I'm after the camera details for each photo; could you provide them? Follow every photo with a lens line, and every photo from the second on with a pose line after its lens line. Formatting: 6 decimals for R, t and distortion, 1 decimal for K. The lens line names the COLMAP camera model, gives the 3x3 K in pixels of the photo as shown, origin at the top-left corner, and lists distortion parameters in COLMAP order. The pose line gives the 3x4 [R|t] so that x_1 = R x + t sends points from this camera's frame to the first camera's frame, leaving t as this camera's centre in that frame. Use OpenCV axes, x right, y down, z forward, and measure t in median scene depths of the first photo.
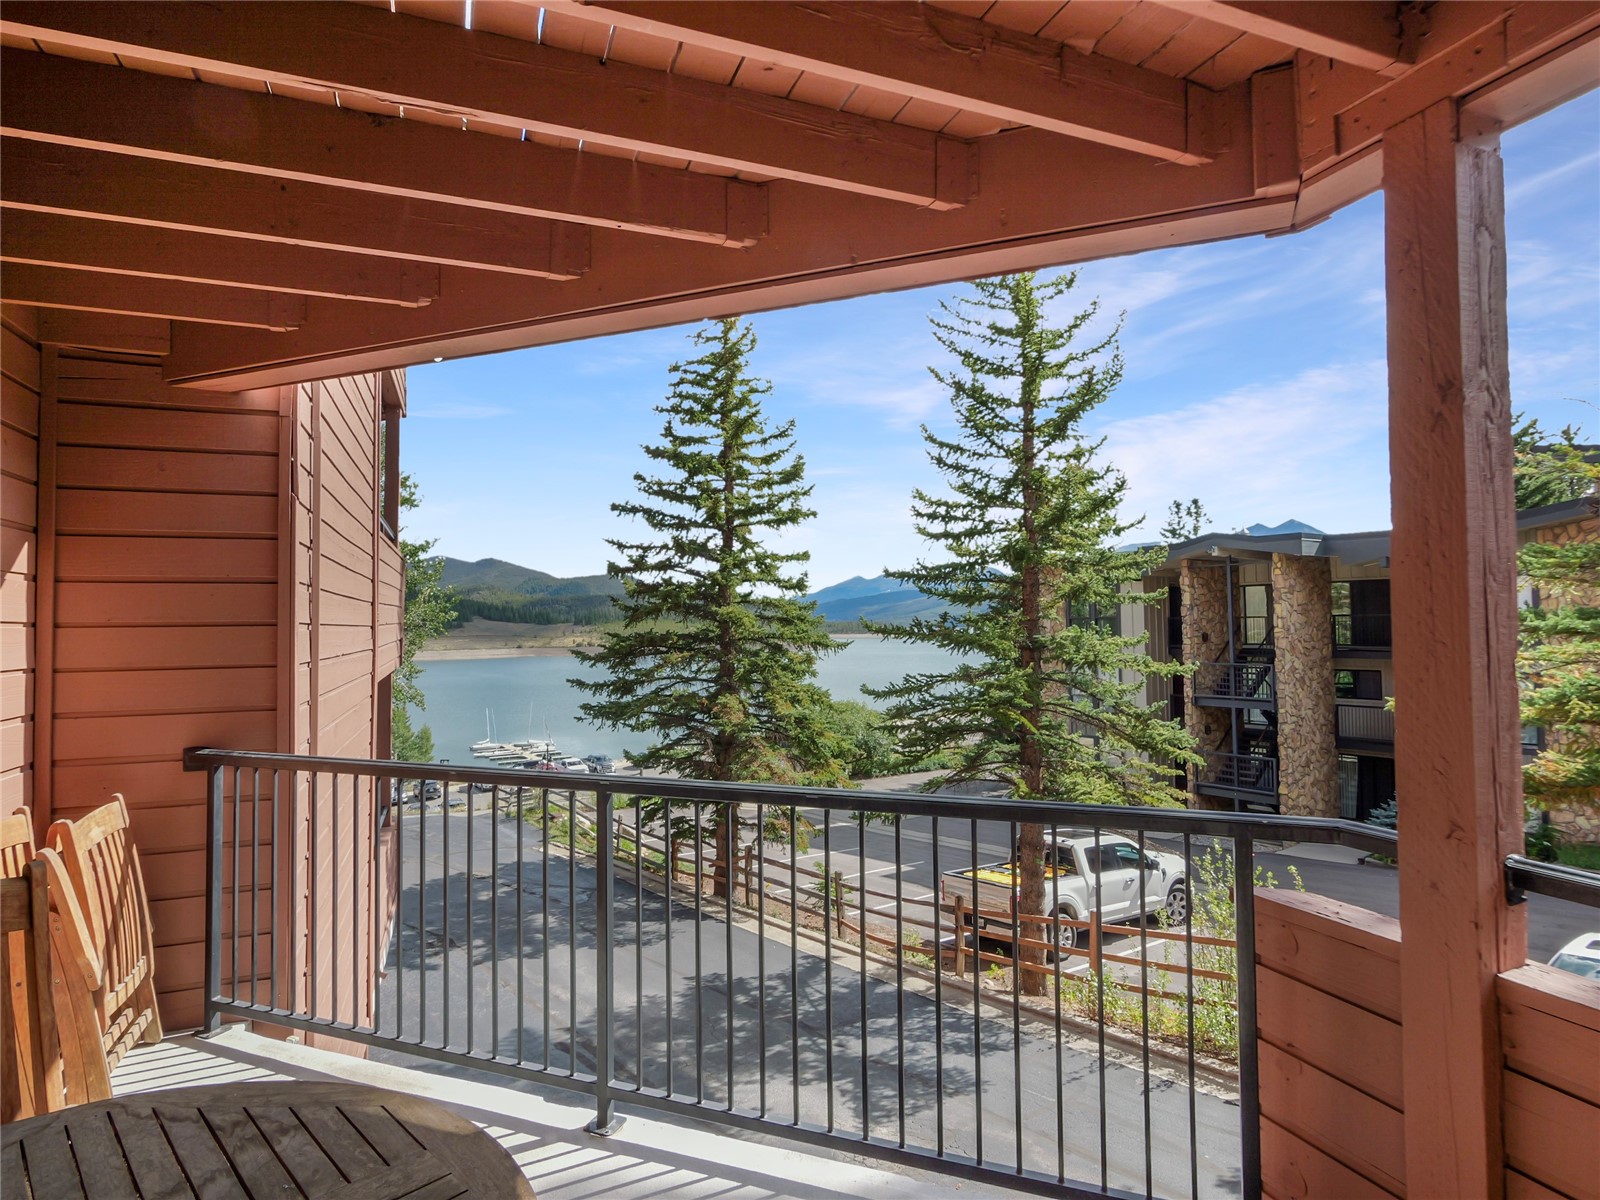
lens RADIAL K [[872.1, 0, 802.7], [0, 872.1, 608.0], [0, 0, 1]] dist [-0.000518, 0.000451]
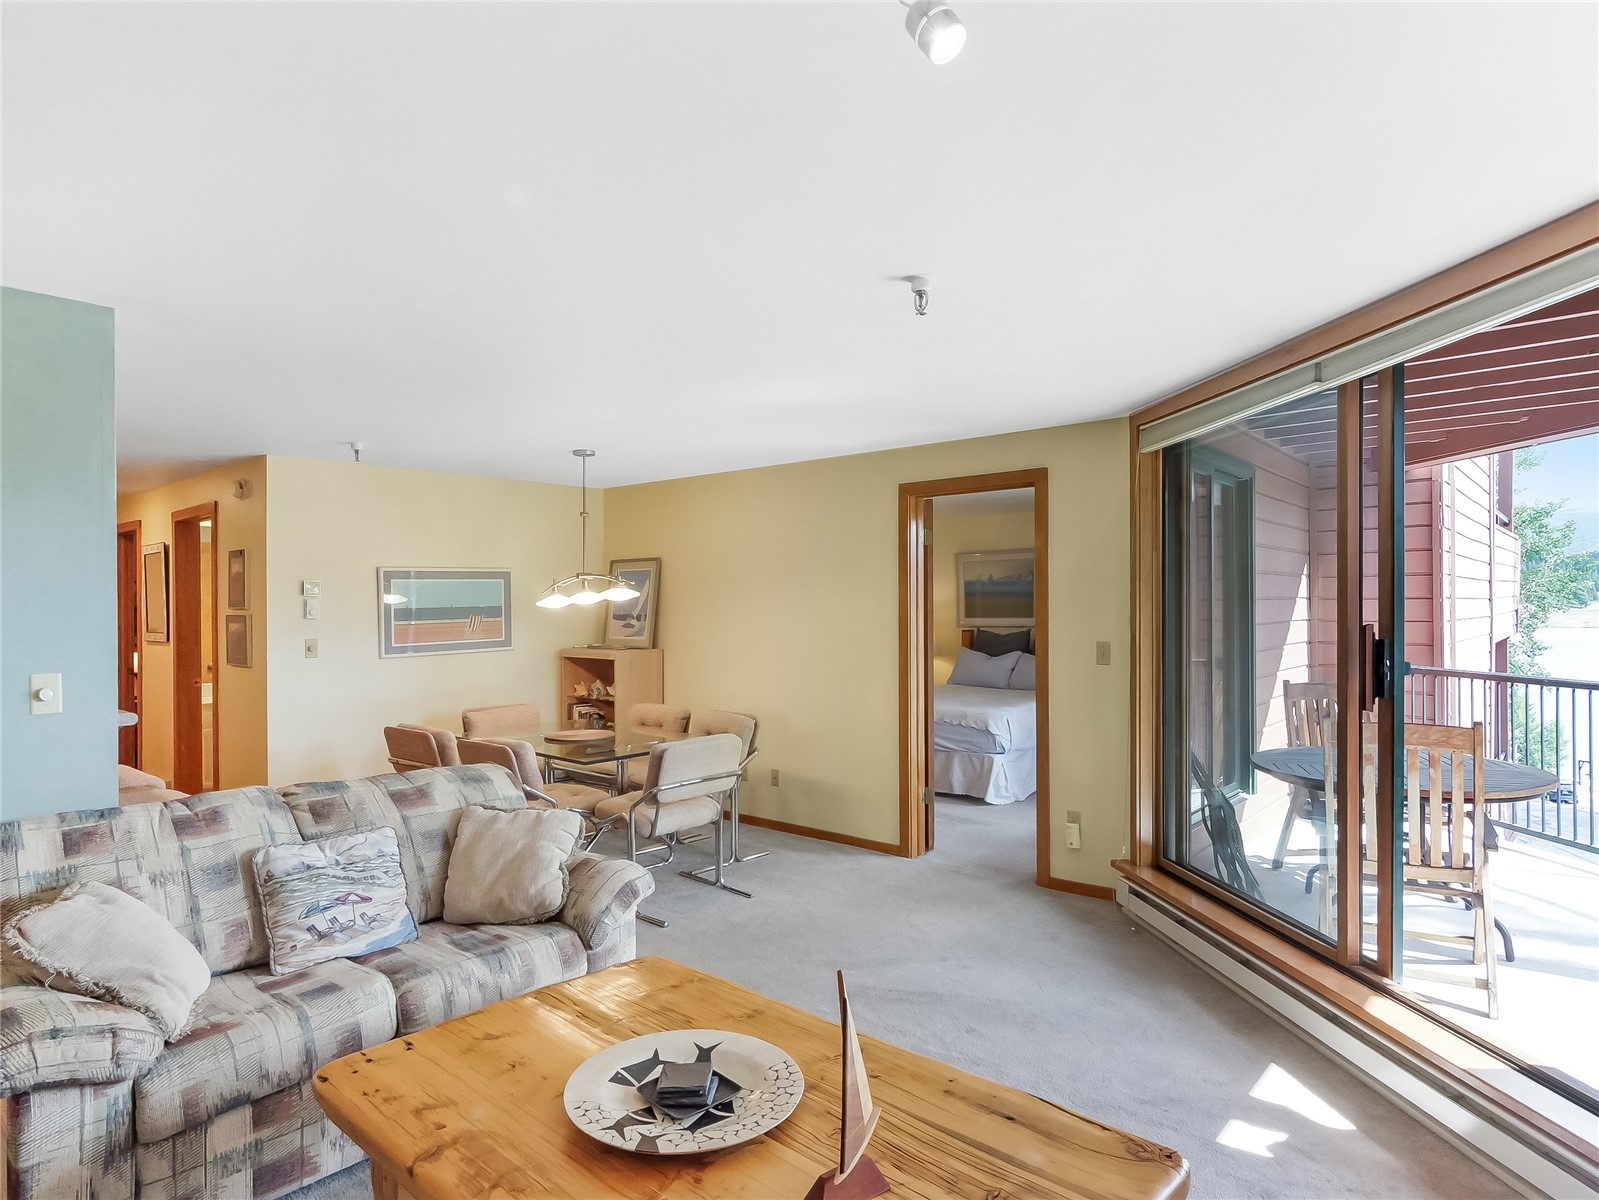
lens RADIAL K [[871.5, 0, 804.9], [0, 871.5, 608.6], [0, 0, 1]] dist [-0.000518, 0.000451]
pose [[0.435115, 0.011001, -0.900308, 0.485876], [0.019444, 0.999577, 0.021611, -0.026322], [0.900165, -0.026909, 0.434717, -1.017226]]
